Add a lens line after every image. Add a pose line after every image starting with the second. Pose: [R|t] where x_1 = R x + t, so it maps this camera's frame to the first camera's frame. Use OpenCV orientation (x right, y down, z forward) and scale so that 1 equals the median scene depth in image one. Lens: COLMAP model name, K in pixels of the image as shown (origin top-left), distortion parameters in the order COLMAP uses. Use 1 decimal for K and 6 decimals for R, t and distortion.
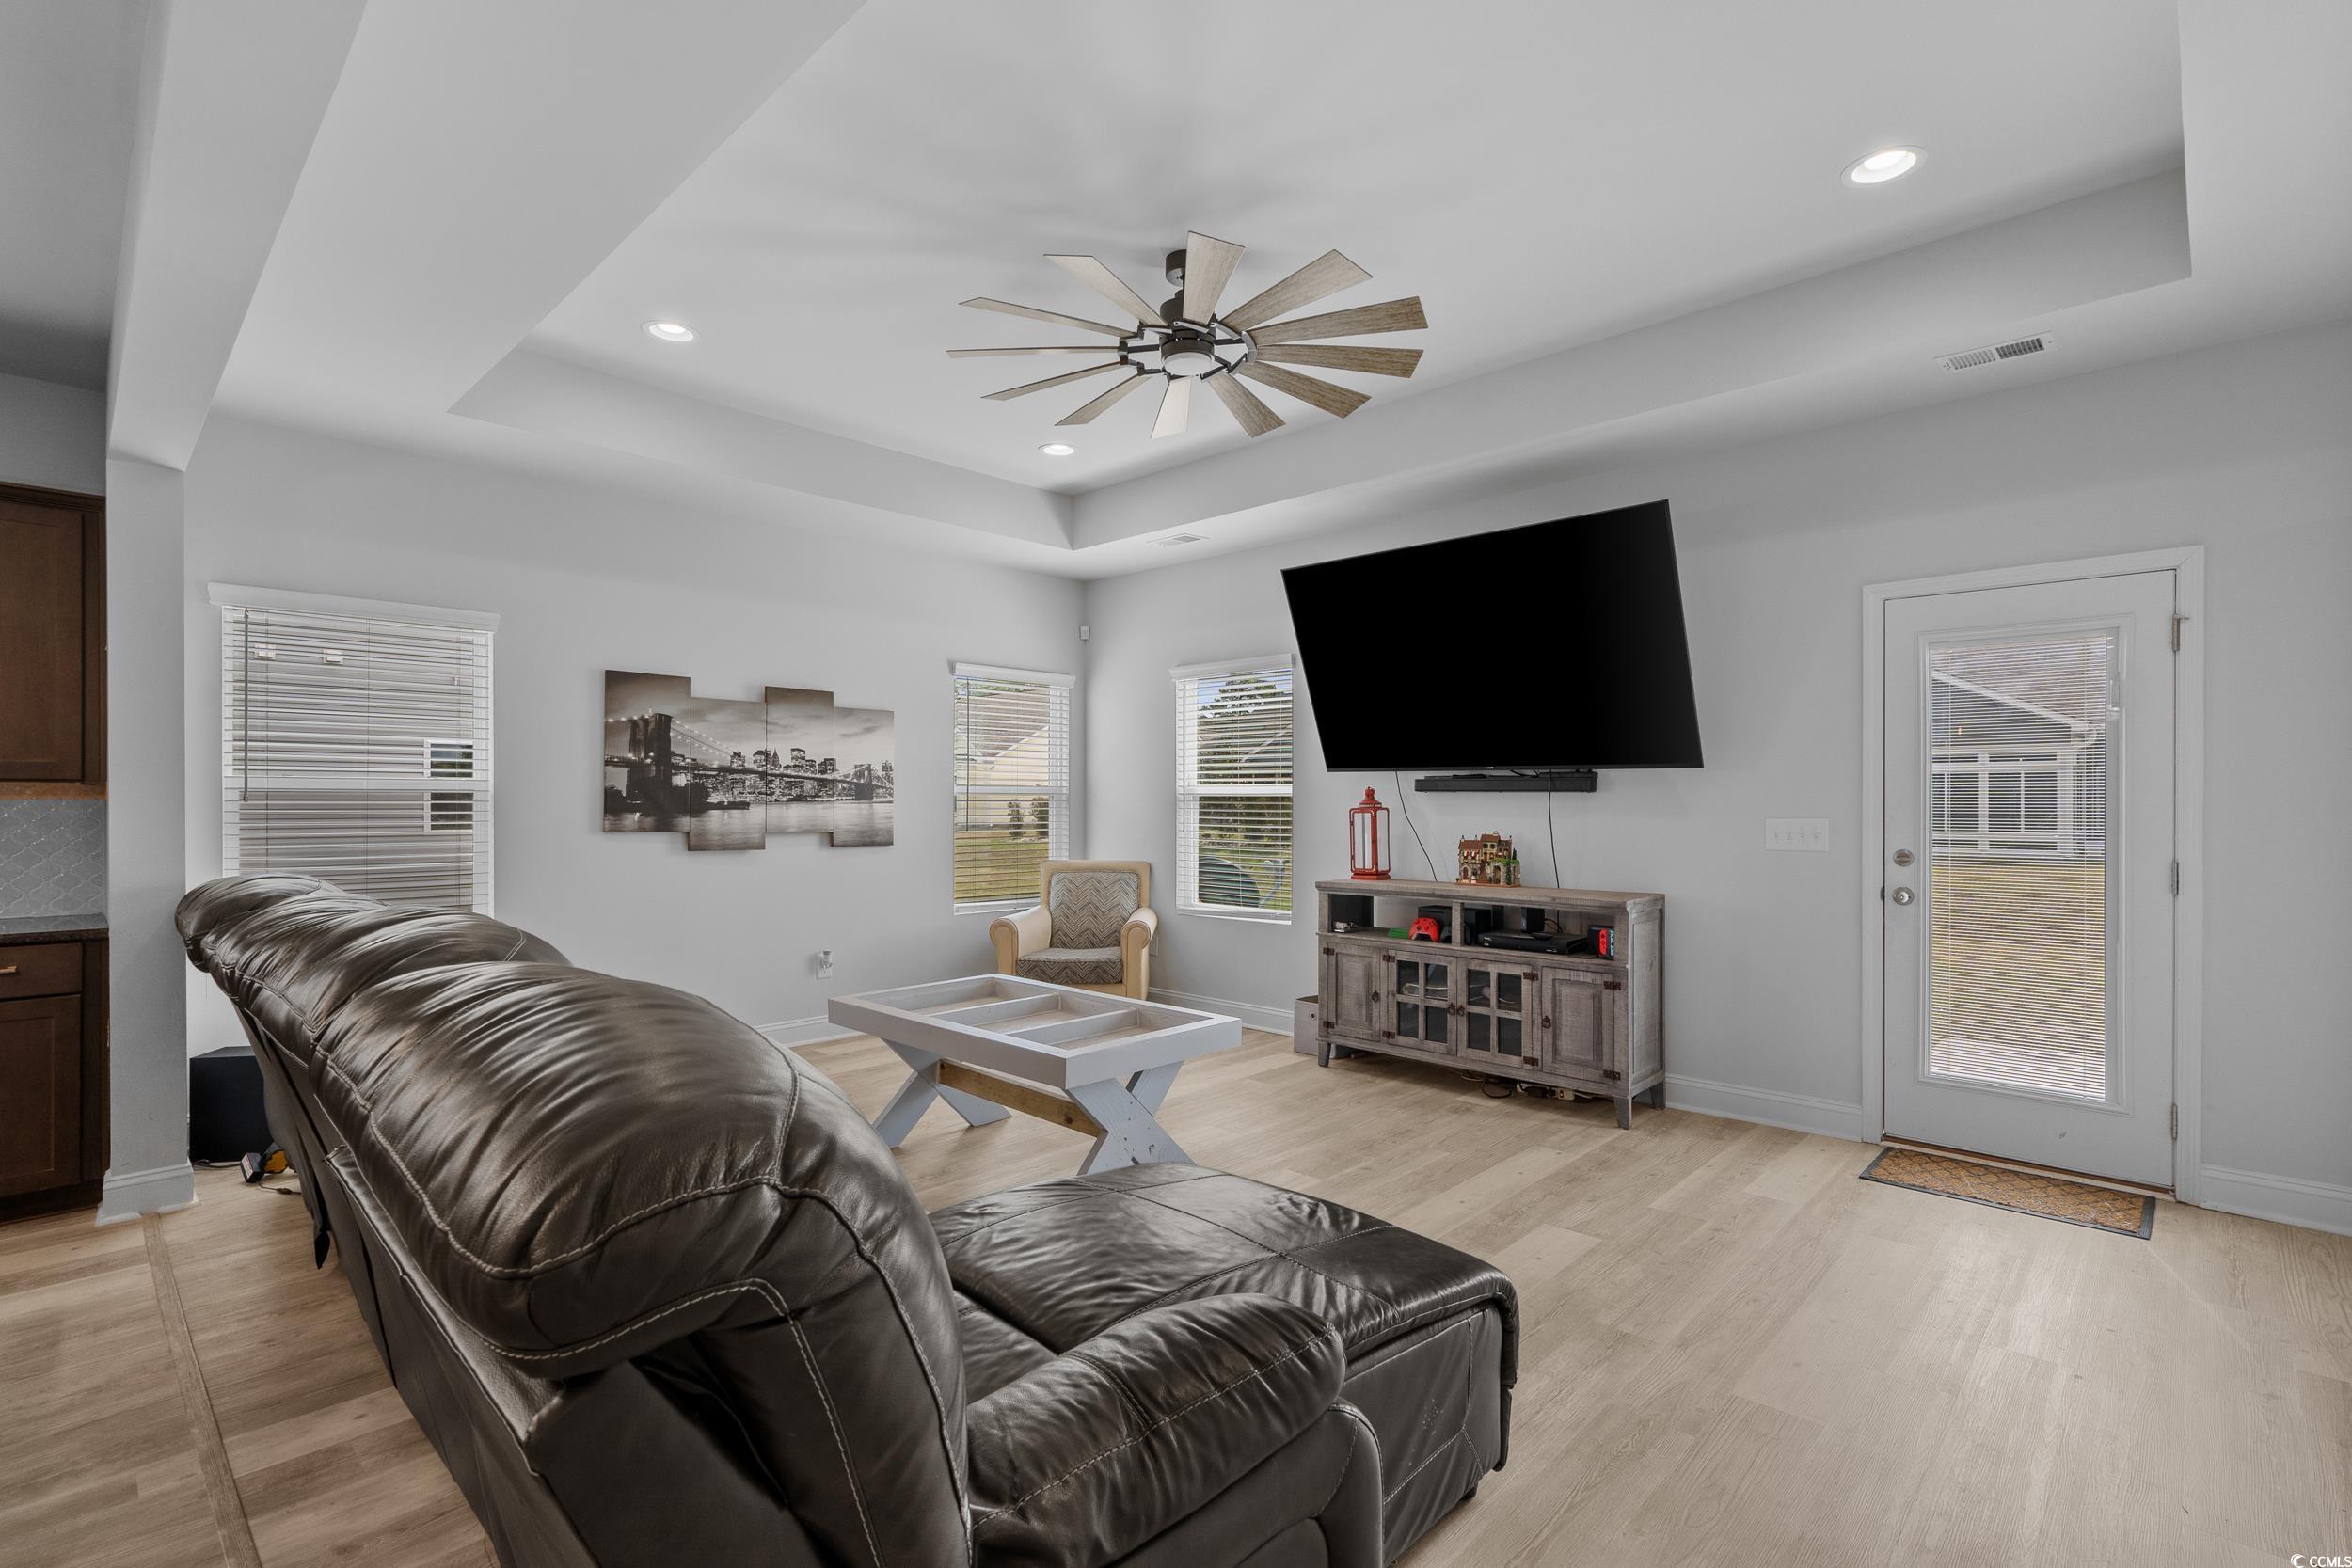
lens RADIAL K [[1069.4, 0, 1180.3], [0, 1069.4, 800.2], [0, 0, 1]] dist [-0.004253, 0.001619]
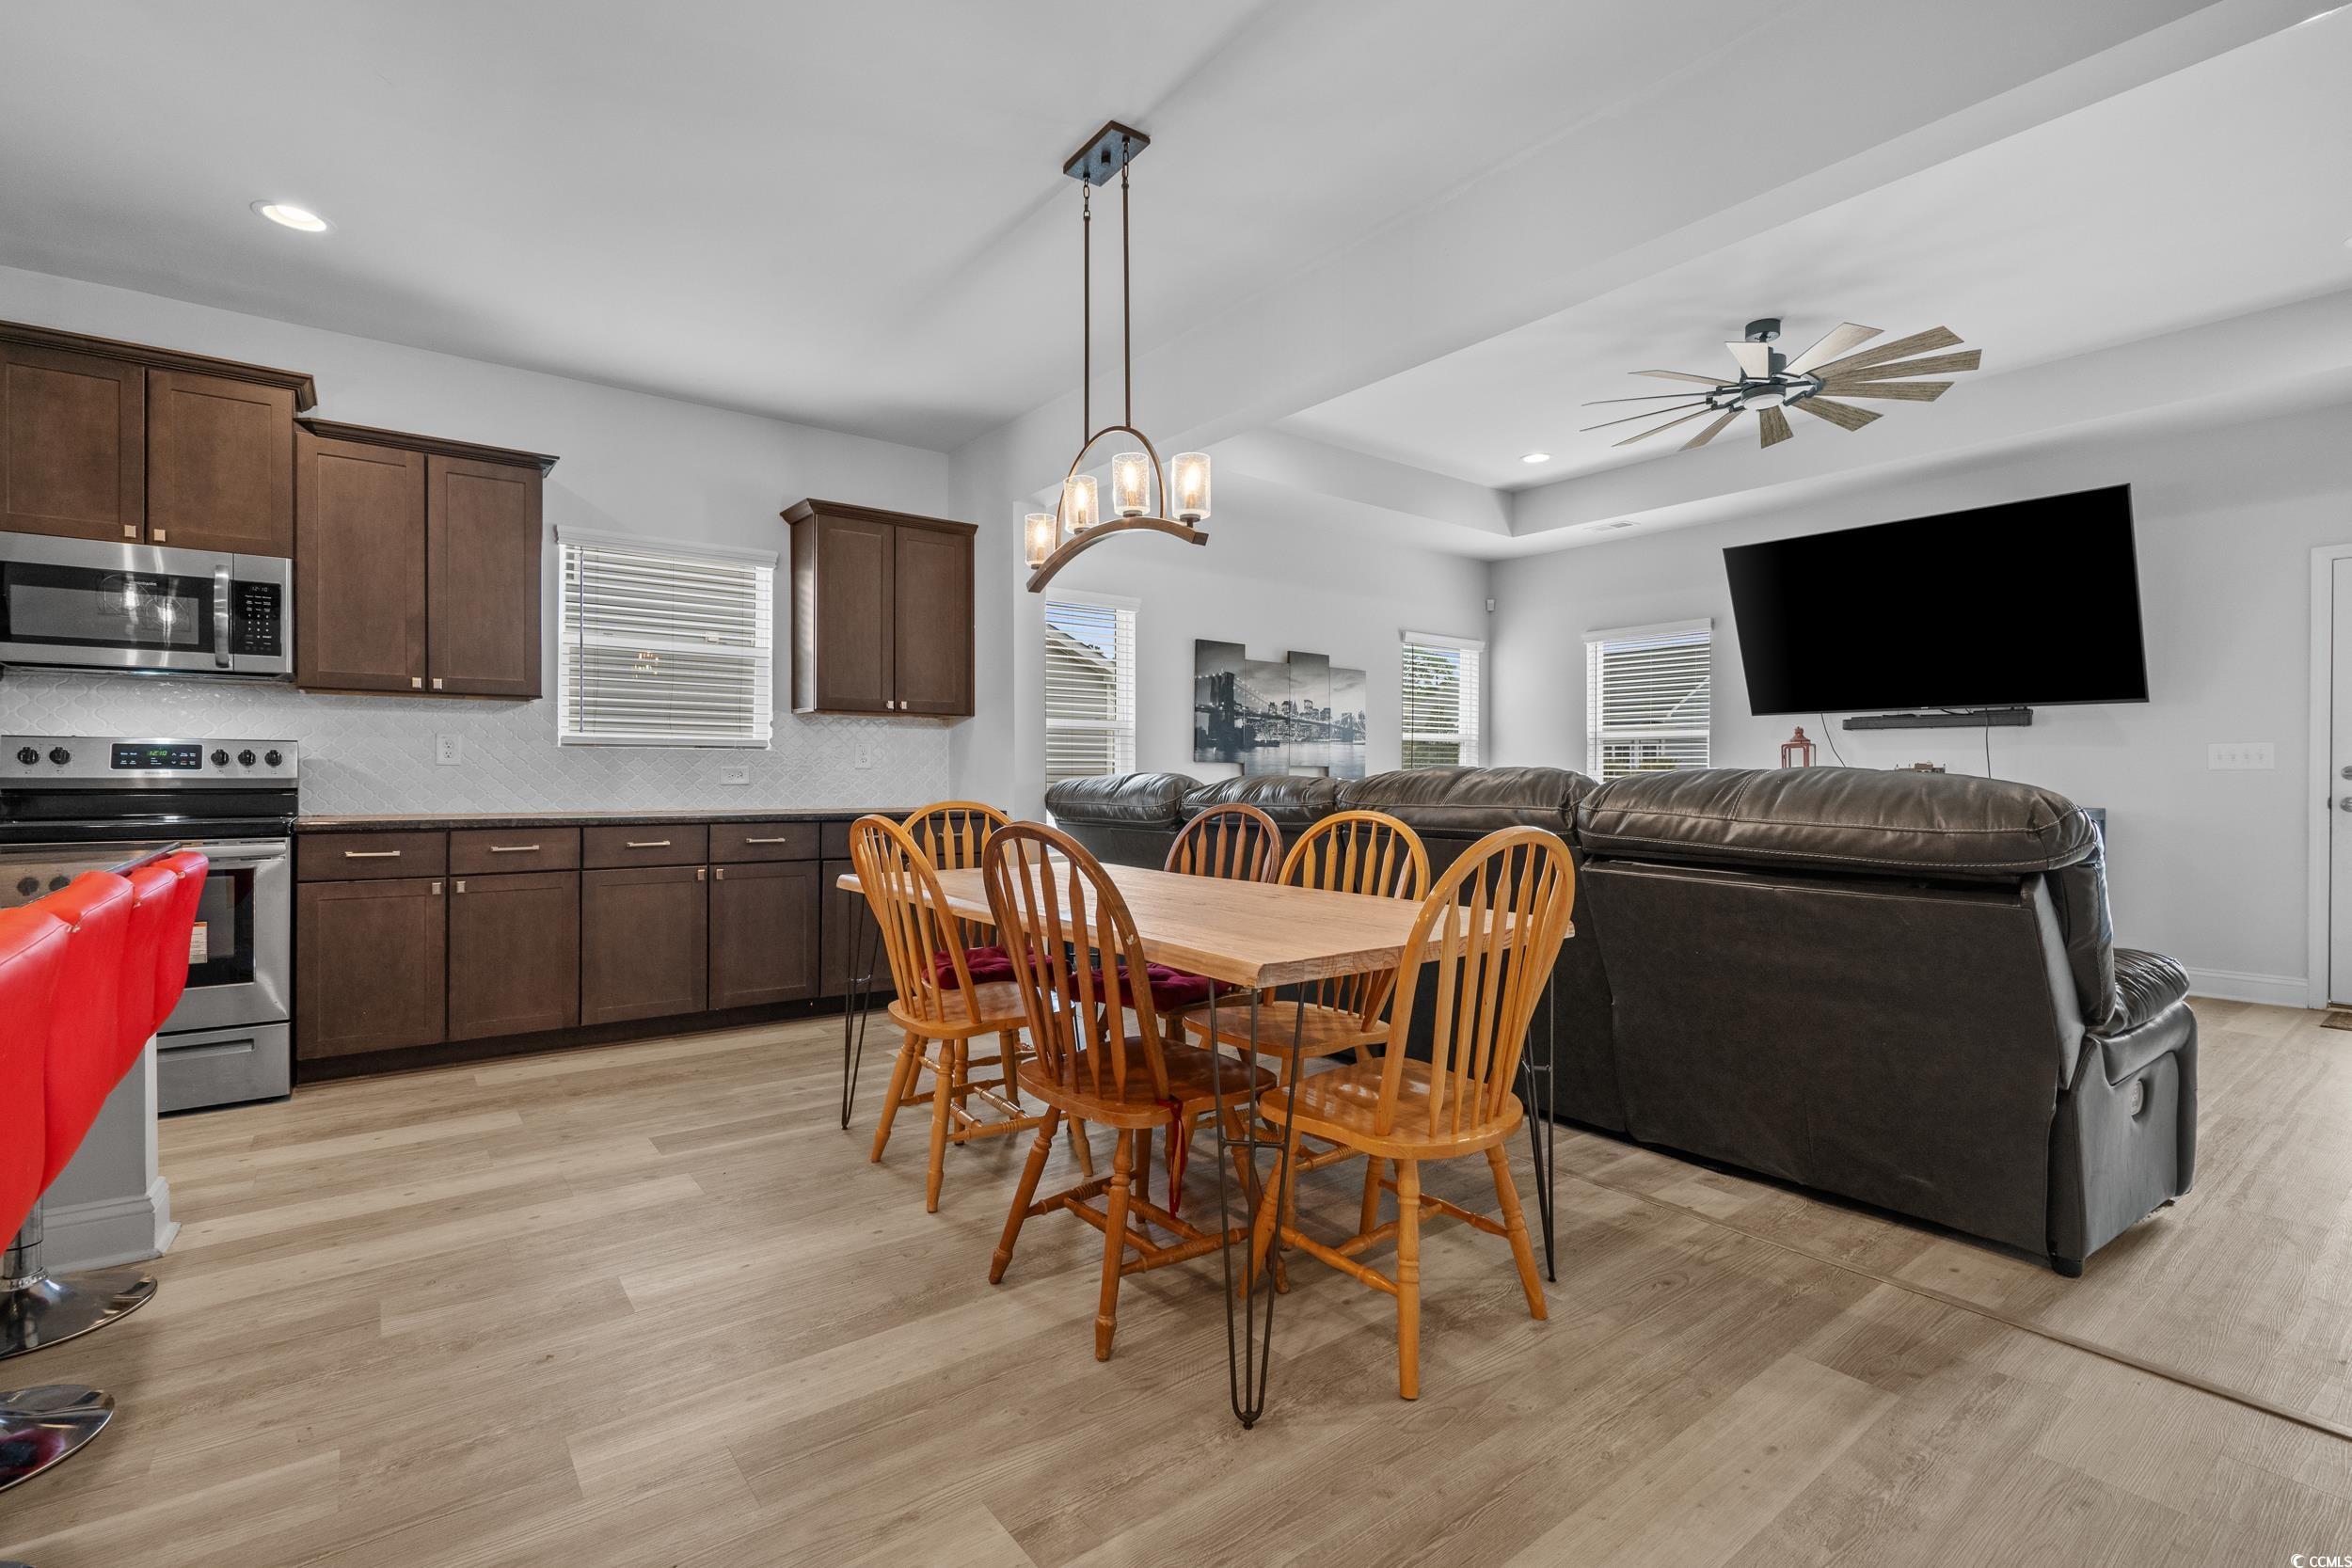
lens RADIAL K [[1069.4, 0, 1165.6], [0, 1069.4, 778.2], [0, 0, 1]] dist [-0.004253, 0.001619]
pose [[0.988259, 0.001550, -0.152780, -0.367396], [-0.001277, 0.999997, 0.001882, 0.047218], [0.152783, -0.001665, 0.988258, -0.314752]]
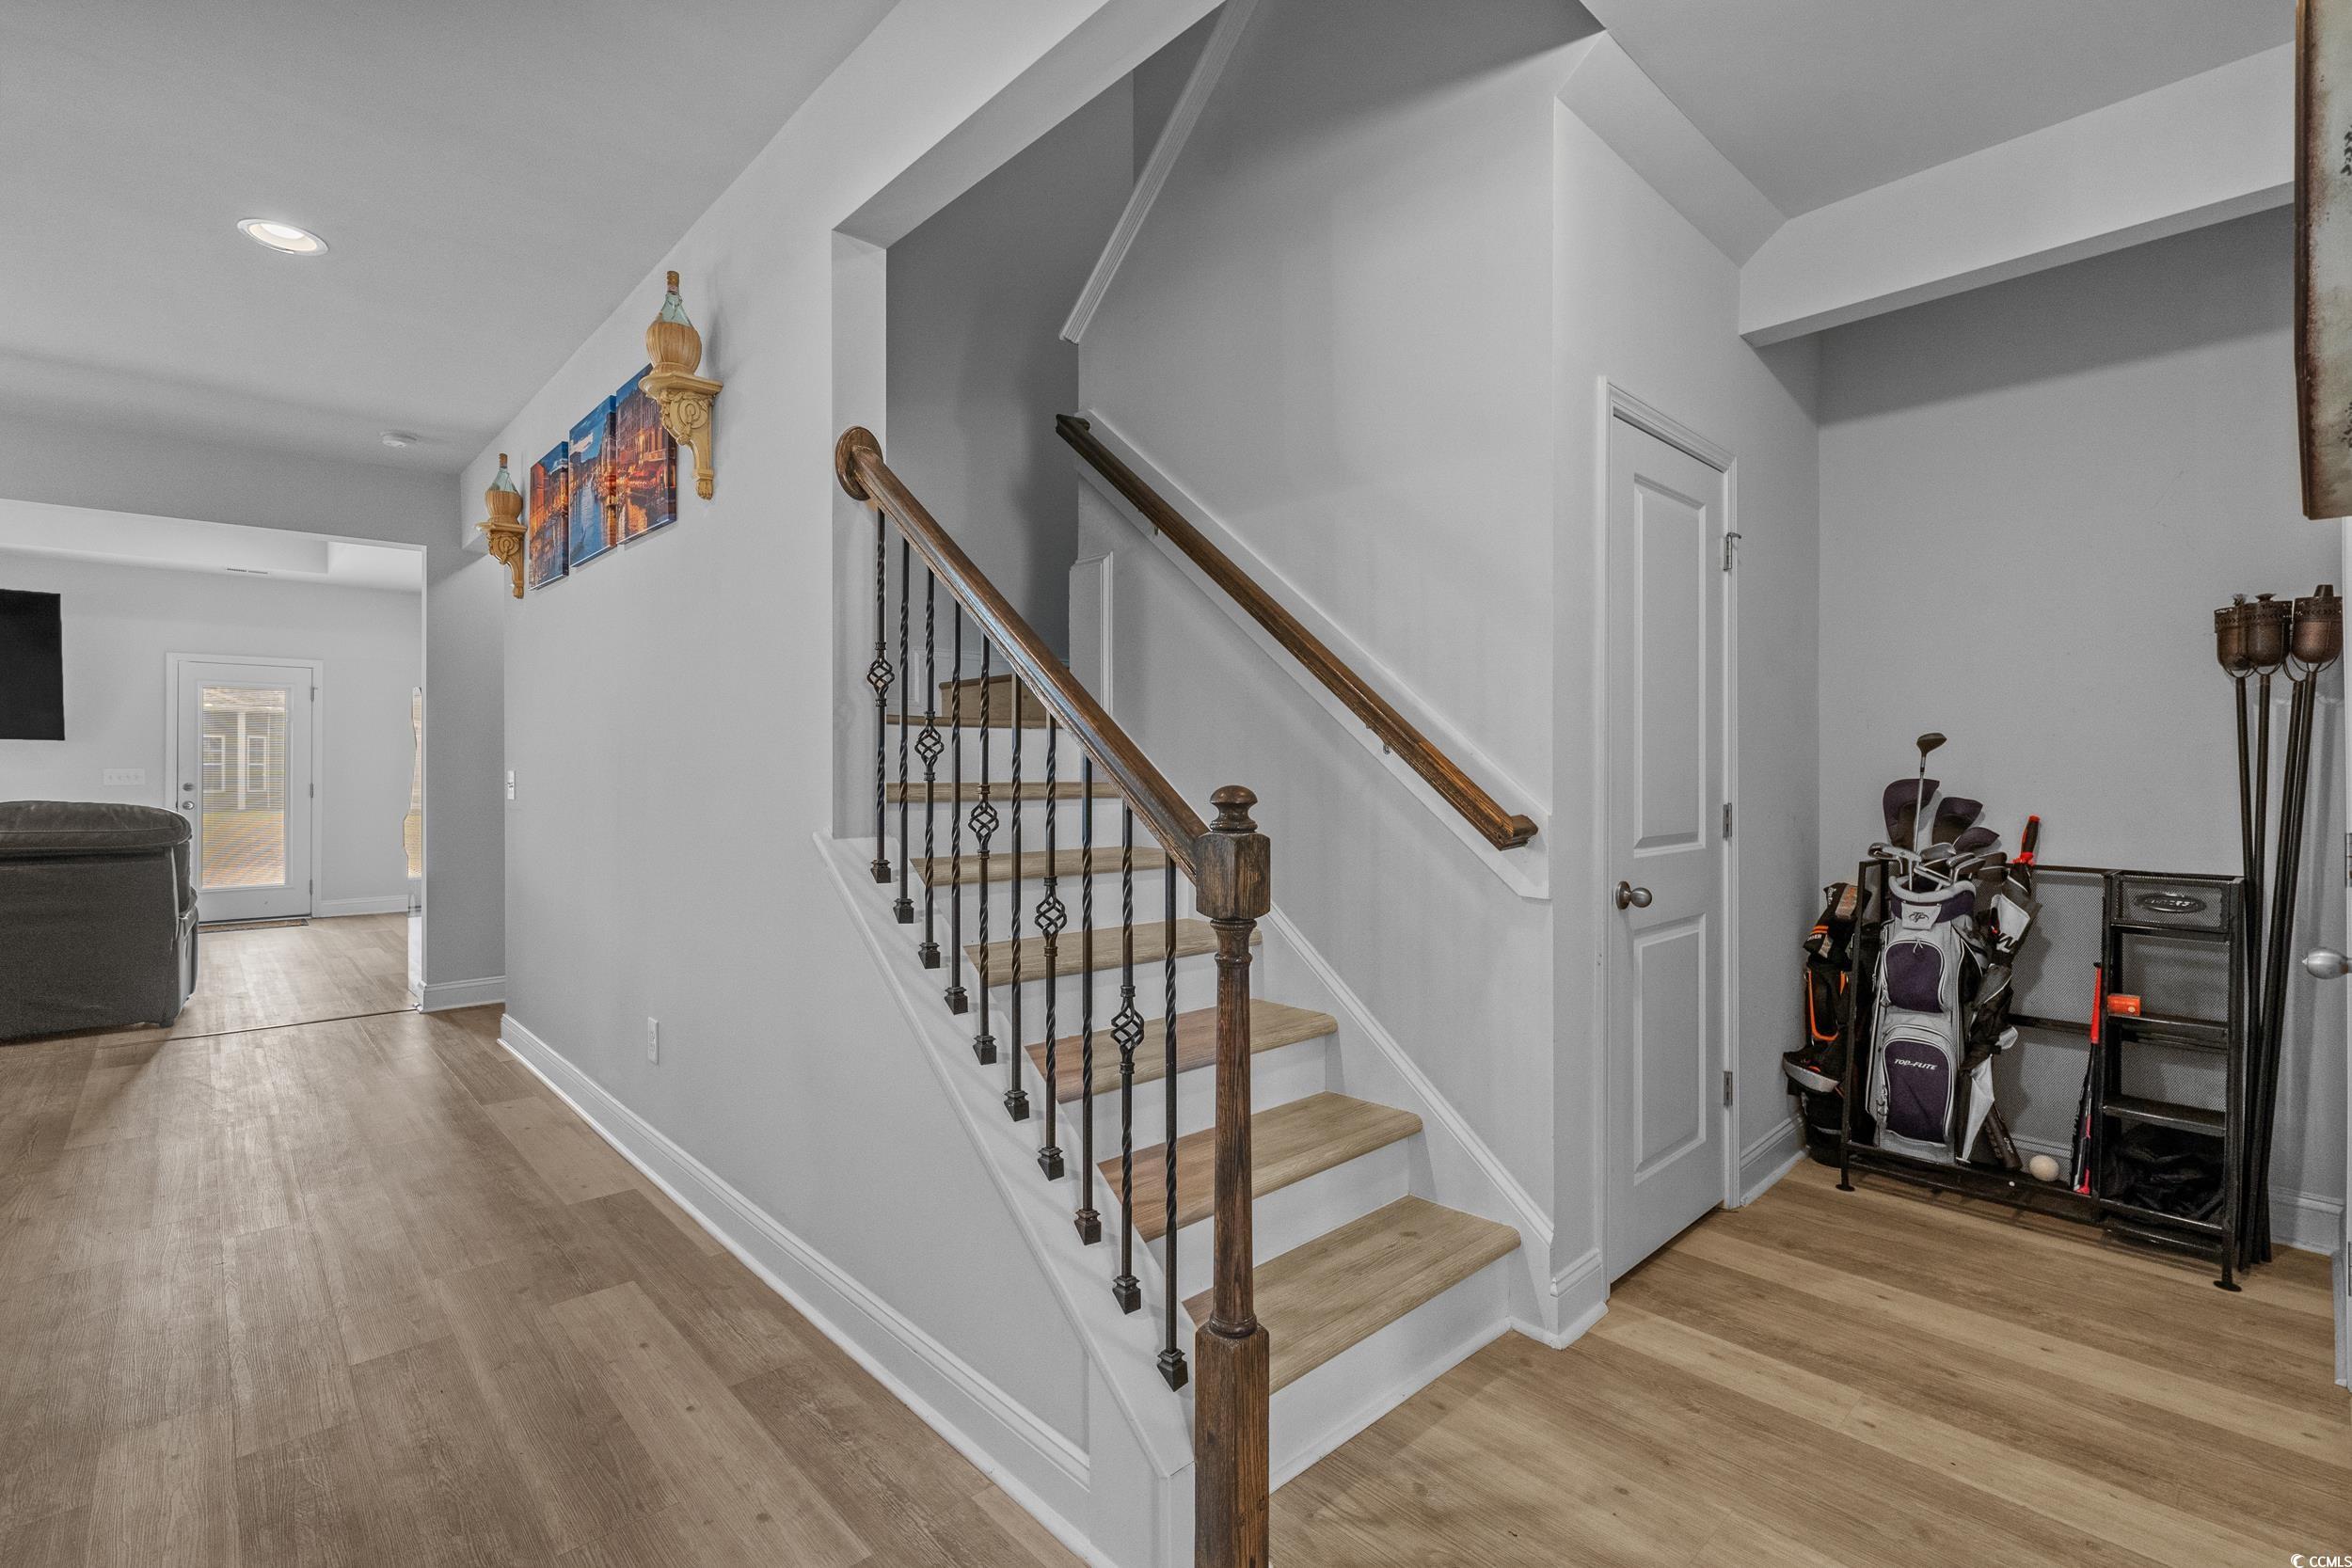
lens RADIAL K [[1069.4, 0, 1167.6], [0, 1069.4, 770.9], [0, 0, 1]] dist [-0.004253, 0.001619]
pose [[0.064082, -0.003529, 0.997938, -1.003251], [-0.000189, 0.999994, 0.003549, 0.012417], [-0.997945, -0.000416, 0.064081, -0.815003]]
